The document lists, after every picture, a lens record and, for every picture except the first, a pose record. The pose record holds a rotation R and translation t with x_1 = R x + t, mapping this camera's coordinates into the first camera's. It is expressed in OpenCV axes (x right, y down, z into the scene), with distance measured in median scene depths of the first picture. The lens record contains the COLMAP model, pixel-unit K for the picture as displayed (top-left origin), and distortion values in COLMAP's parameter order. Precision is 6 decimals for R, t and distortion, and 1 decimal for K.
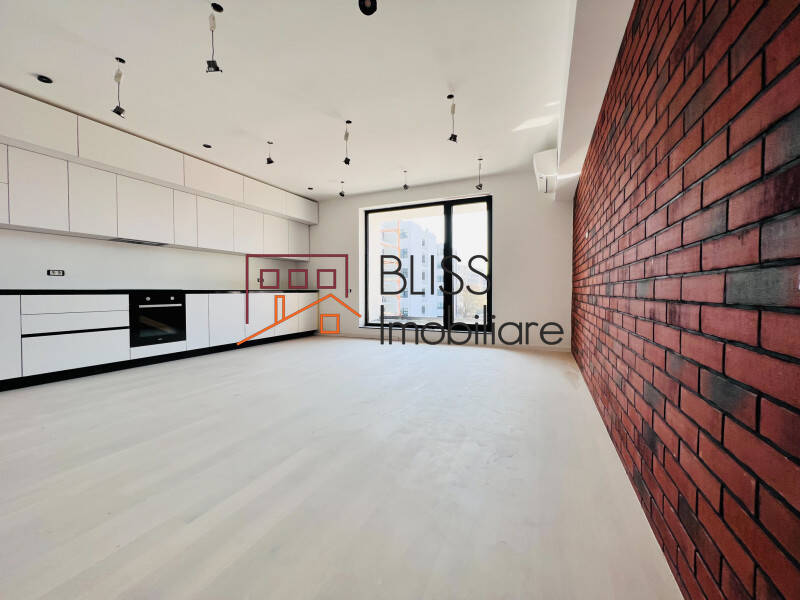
lens RADIAL K [[319.3, 0, 398.1], [0, 319.3, 298.0], [0, 0, 1]] dist [-0.000395, -0.000171]
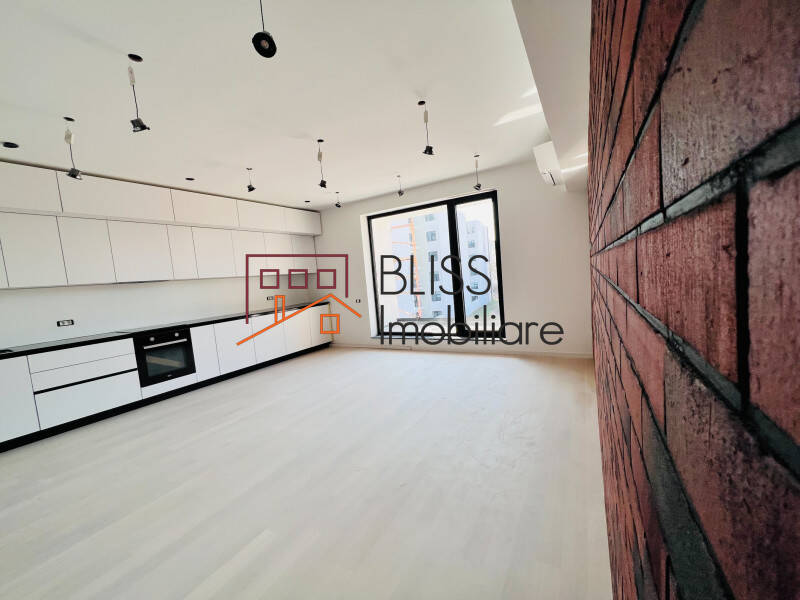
lens RADIAL K [[319.3, 0, 401.7], [0, 319.3, 302.0], [0, 0, 1]] dist [-0.000775, -0.000091]
pose [[0.992190, -0.075736, -0.099114, 0.108831], [0.082153, 0.994668, 0.062345, -0.100165], [0.093863, -0.070001, 0.993121, 0.055880]]
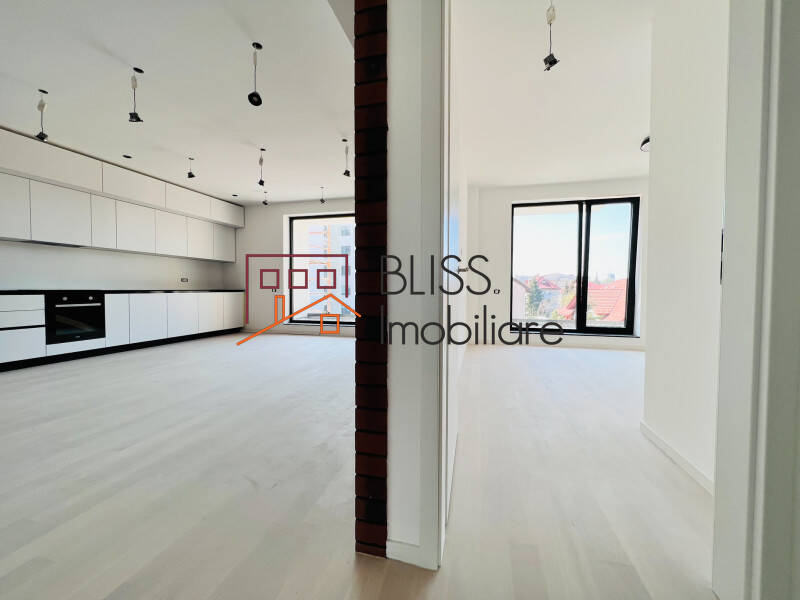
lens RADIAL K [[319.3, 0, 398.1], [0, 319.3, 298.0], [0, 0, 1]] dist [-0.000395, -0.000171]
pose [[0.985442, 0.002301, 0.169995, 0.111402], [-0.003899, 0.999951, 0.009068, -0.012265], [-0.169966, -0.009599, 0.985403, -0.204226]]
